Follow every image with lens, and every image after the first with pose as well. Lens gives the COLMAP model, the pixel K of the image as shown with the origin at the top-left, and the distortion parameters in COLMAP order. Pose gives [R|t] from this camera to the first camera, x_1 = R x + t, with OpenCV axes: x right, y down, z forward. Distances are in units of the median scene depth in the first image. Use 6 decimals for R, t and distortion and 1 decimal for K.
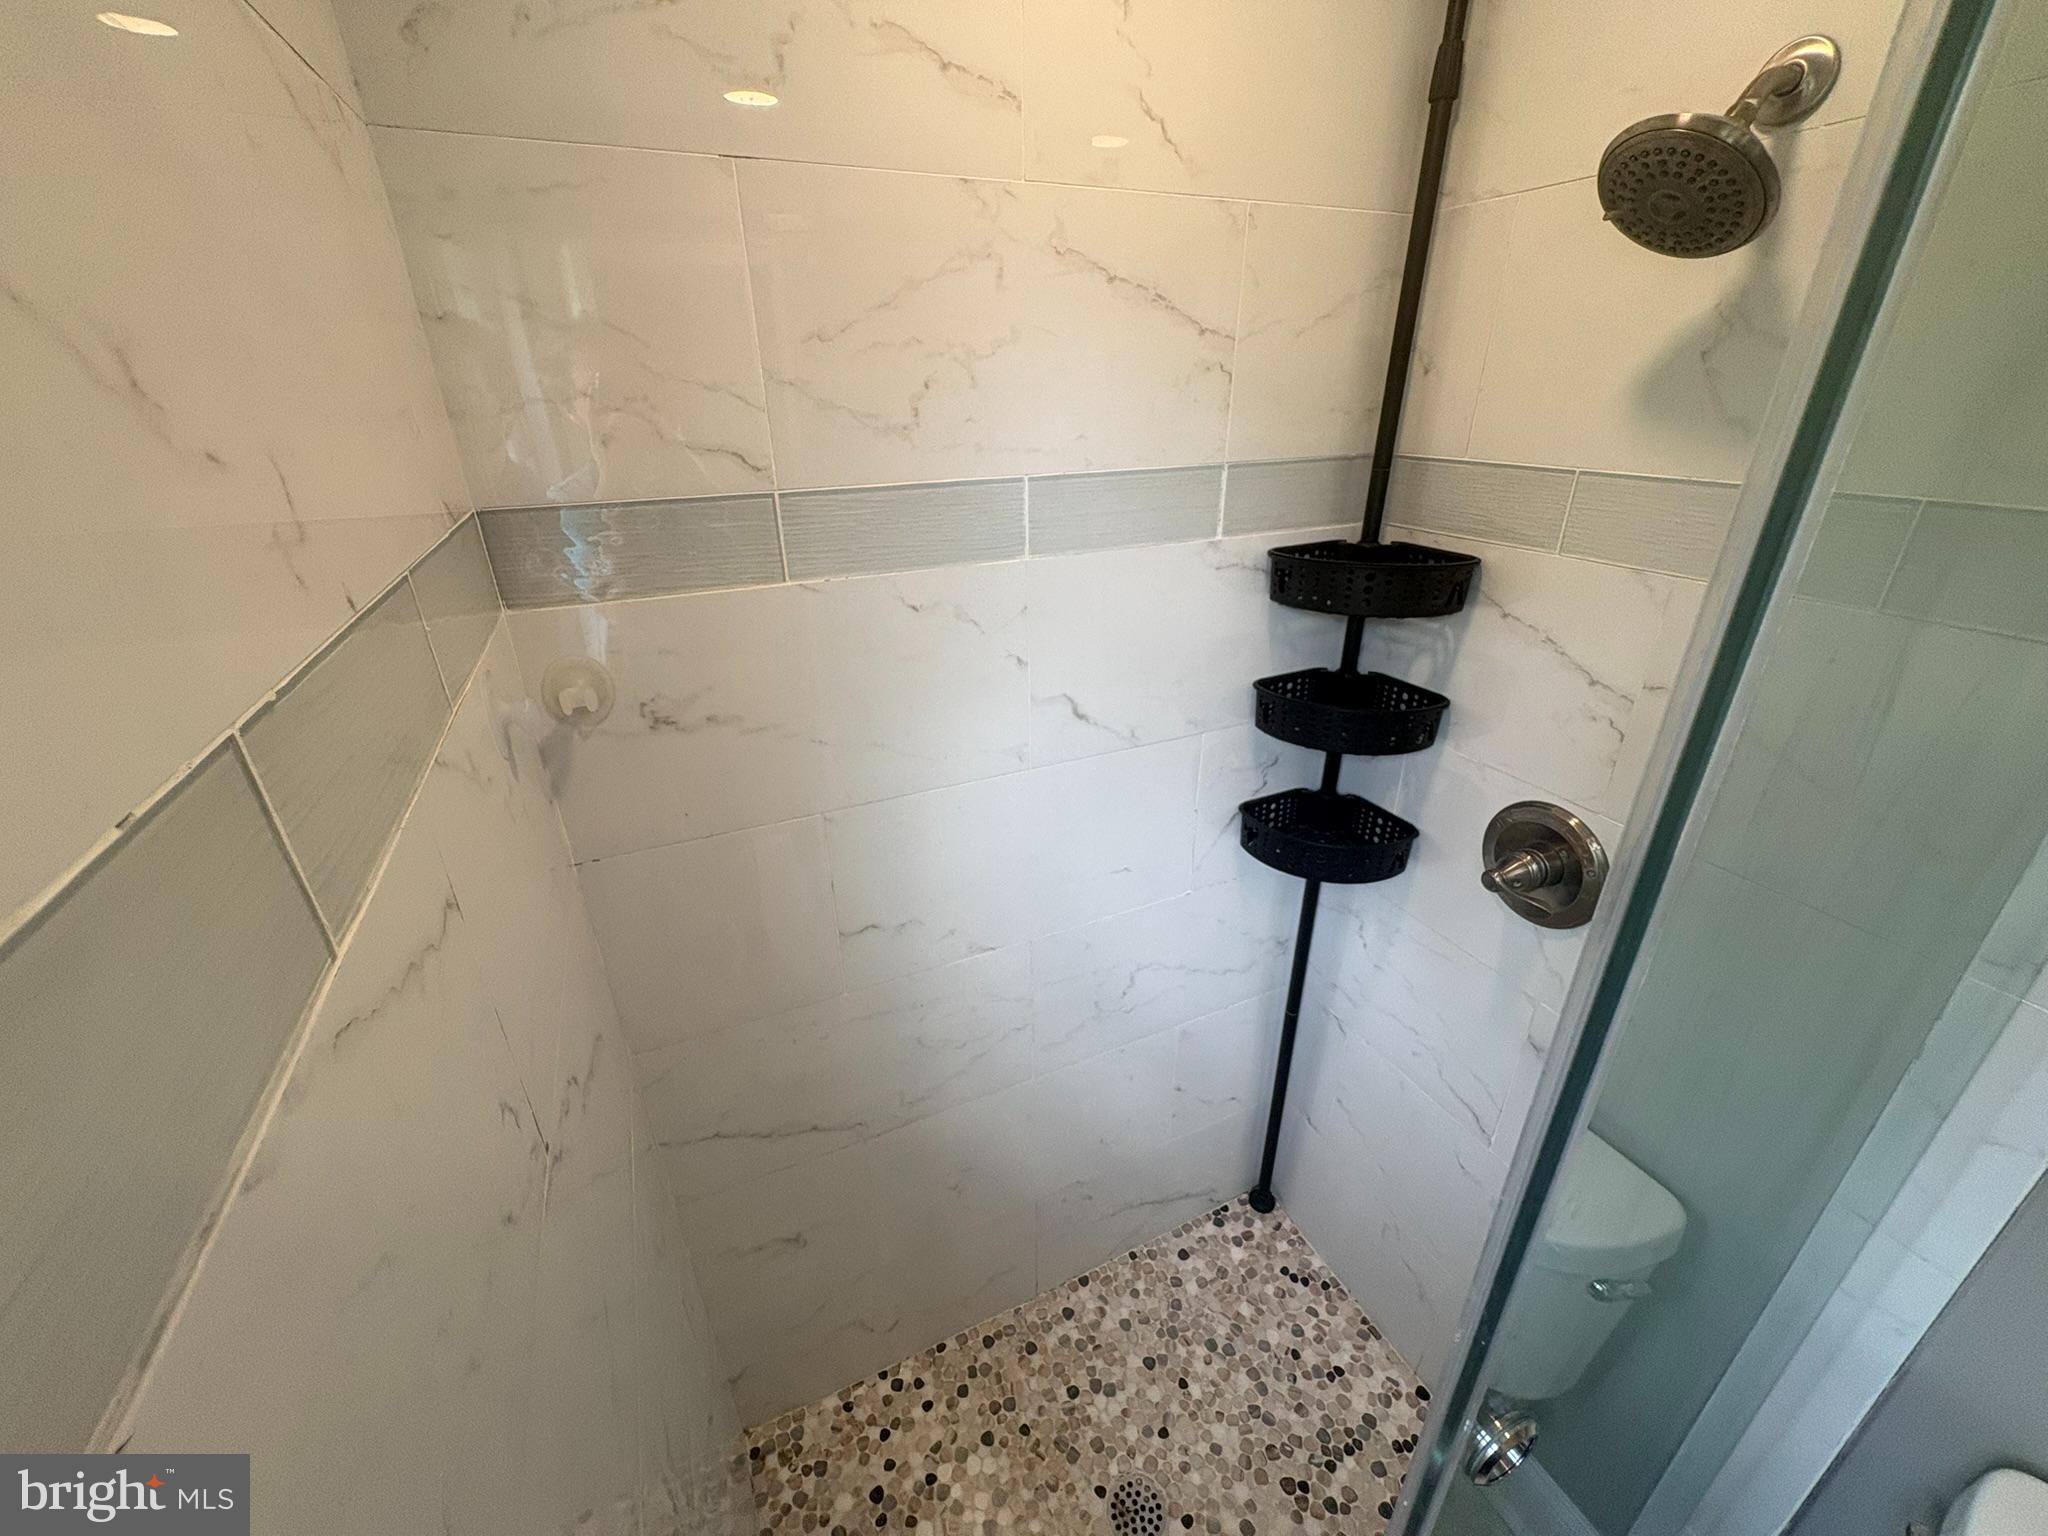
lens RADIAL K [[819.8, 0, 1023.3], [0, 819.8, 764.1], [0, 0, 1]] dist [0.002607, -0.000264]
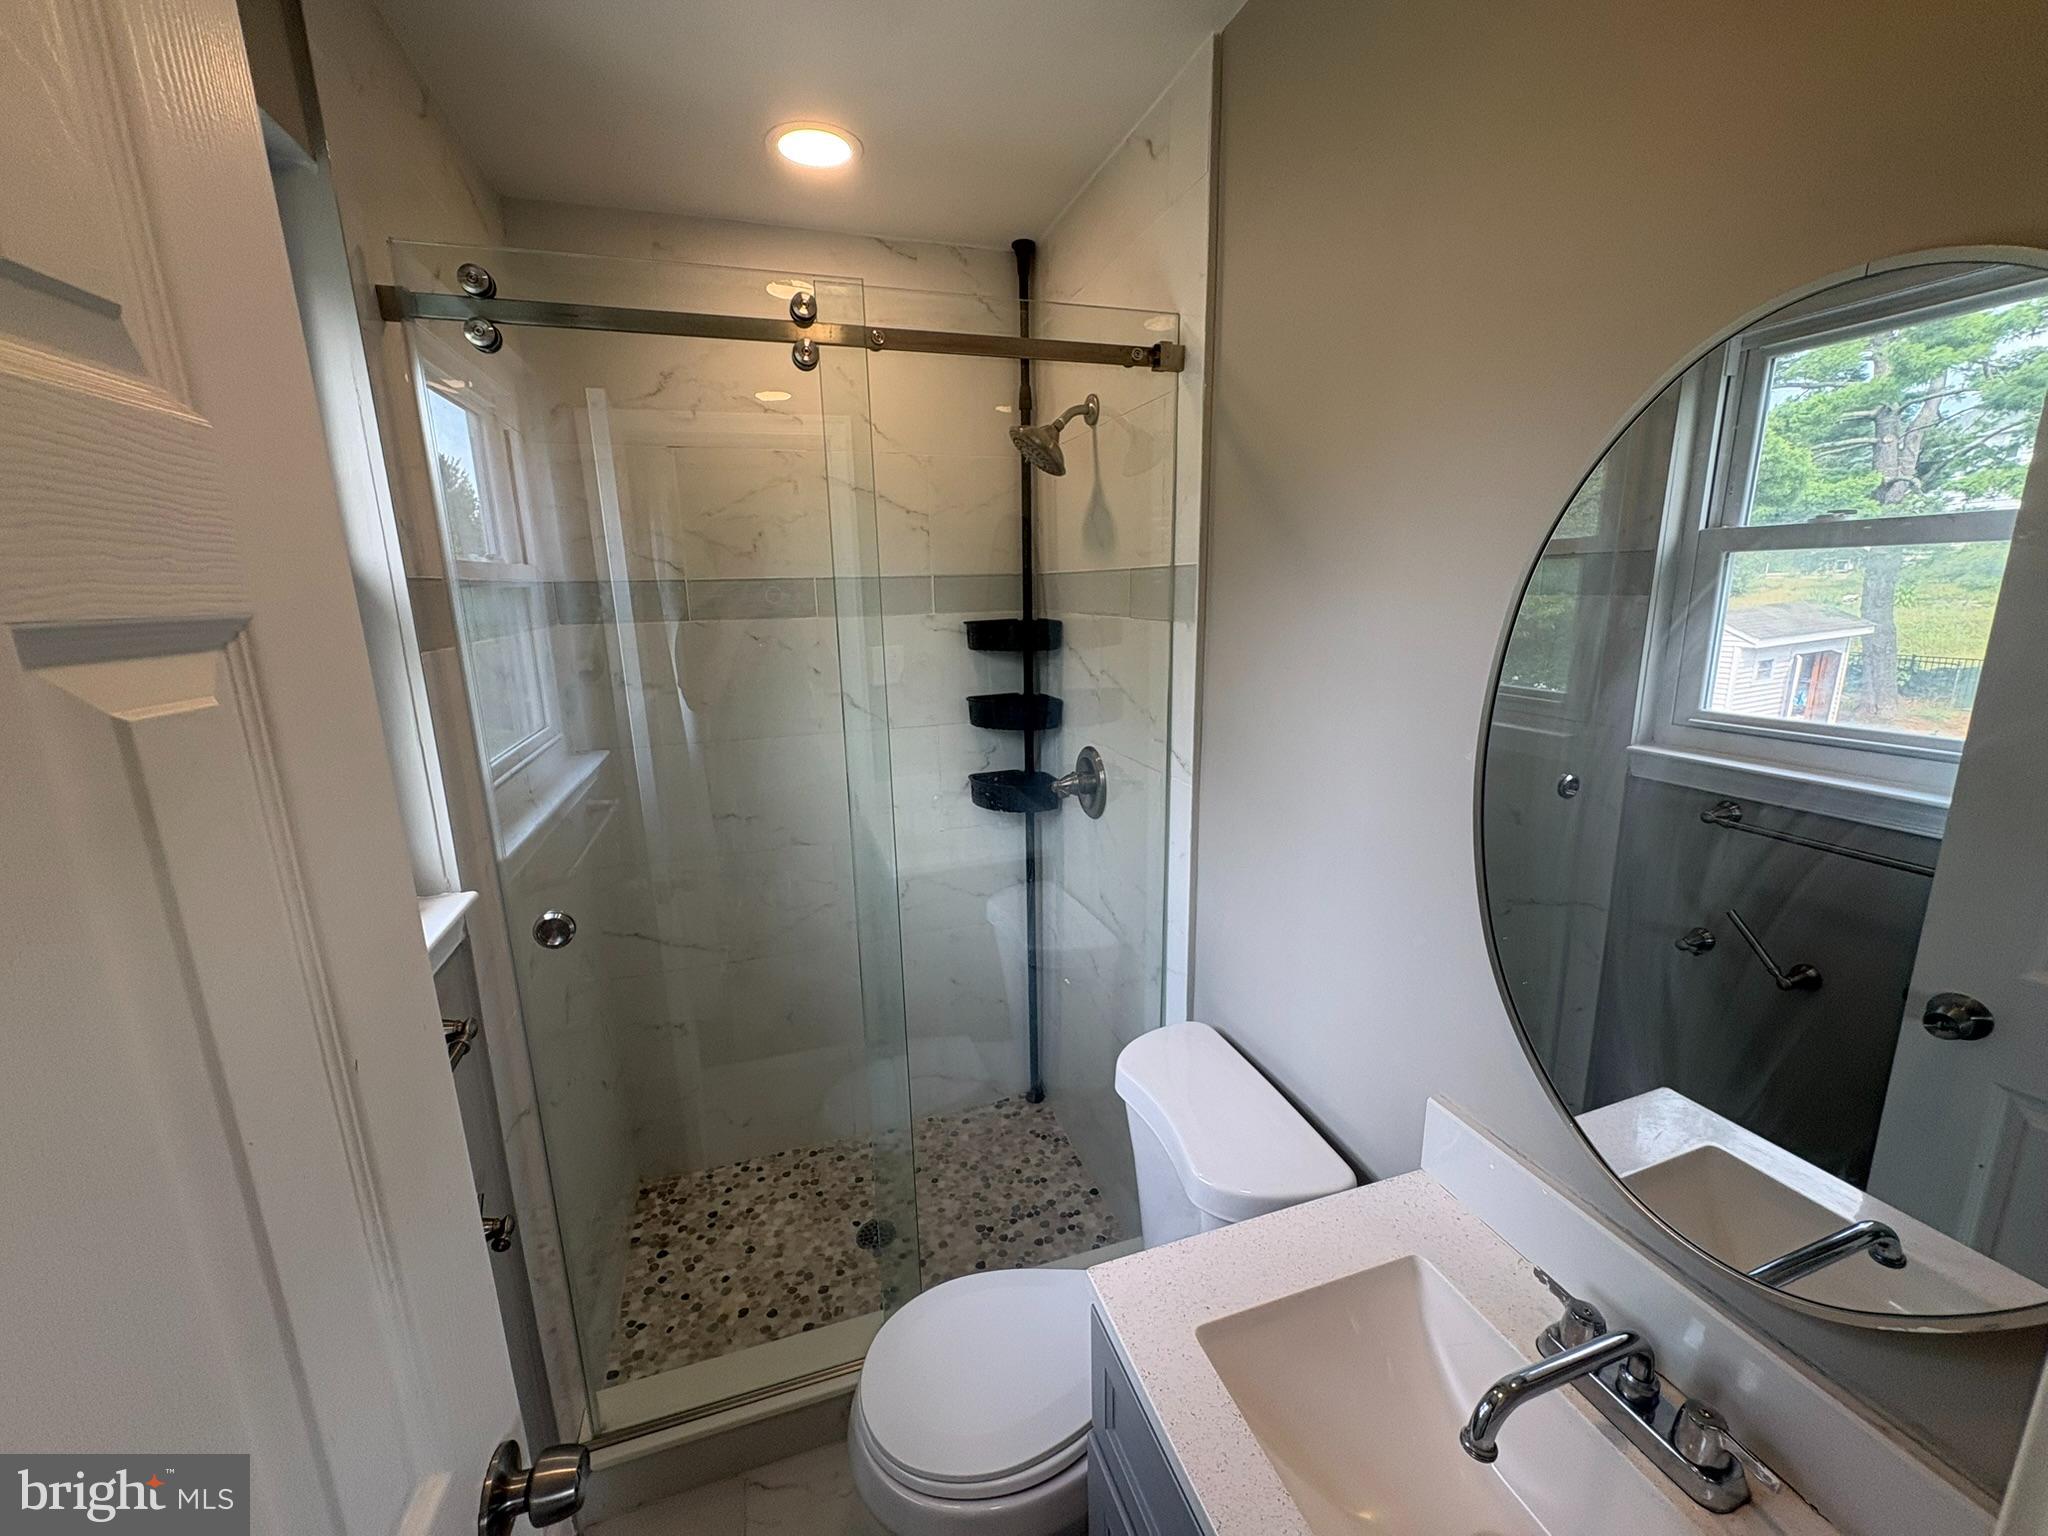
lens RADIAL K [[819.8, 0, 1027.8], [0, 819.8, 769.3], [0, 0, 1]] dist [0.002607, -0.000264]
pose [[0.994542, 0.016388, -0.103045, 0.521337], [-0.038143, 0.976339, -0.212855, 0.367405], [0.097118, 0.215624, 0.971635, -0.574233]]
